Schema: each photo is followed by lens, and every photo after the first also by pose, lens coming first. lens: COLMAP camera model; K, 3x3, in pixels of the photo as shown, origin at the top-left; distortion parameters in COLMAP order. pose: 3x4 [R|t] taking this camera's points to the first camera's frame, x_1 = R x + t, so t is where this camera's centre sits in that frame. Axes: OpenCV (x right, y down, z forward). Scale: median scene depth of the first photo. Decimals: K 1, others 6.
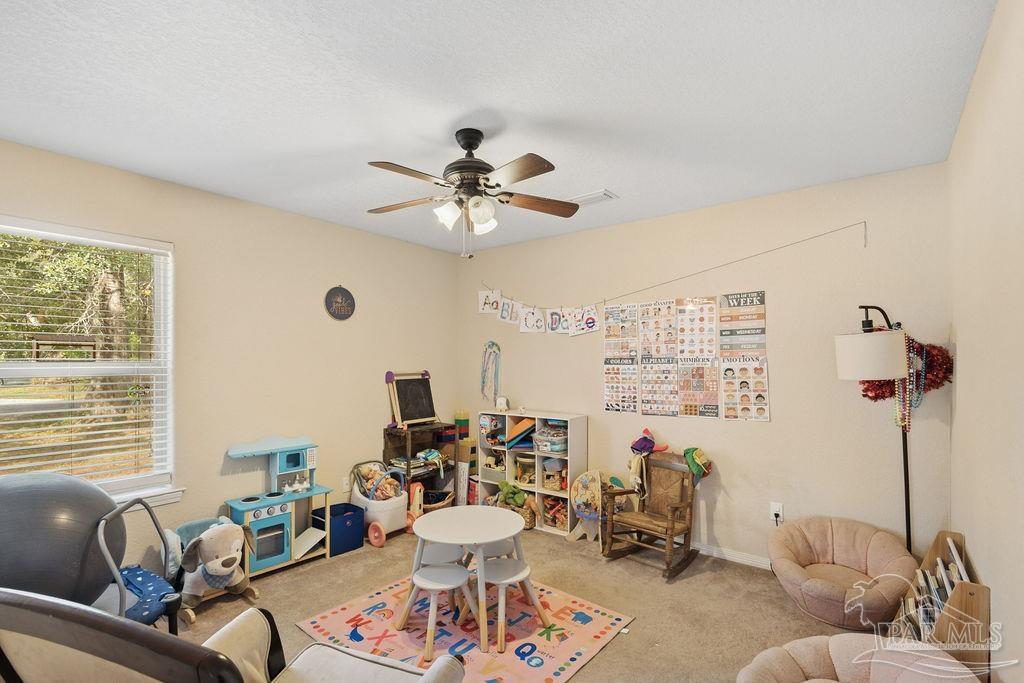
lens RADIAL K [[479.9, 0, 510.3], [0, 479.9, 355.6], [0, 0, 1]] dist [0.003363, 0.000325]
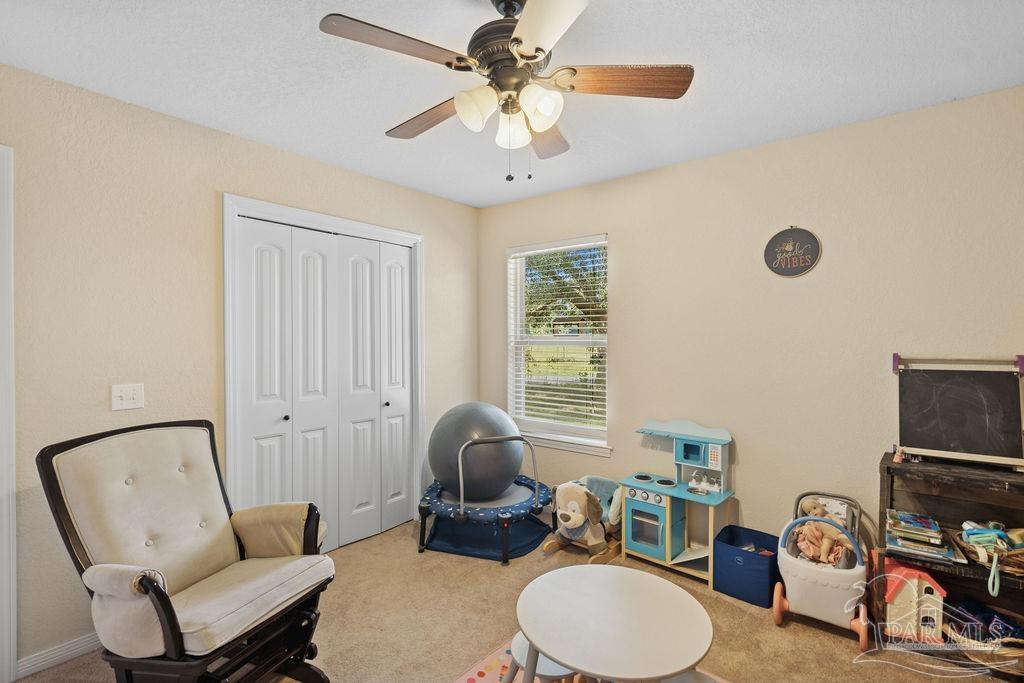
lens RADIAL K [[470.3, 0, 498.5], [0, 470.3, 339.6], [0, 0, 1]] dist [0.003265, 0.000121]
pose [[-0.030801, 0.005697, -0.999509, 0.387914], [0.010512, 0.999930, 0.005375, 0.010689], [0.999470, -0.010341, -0.030859, 0.680222]]
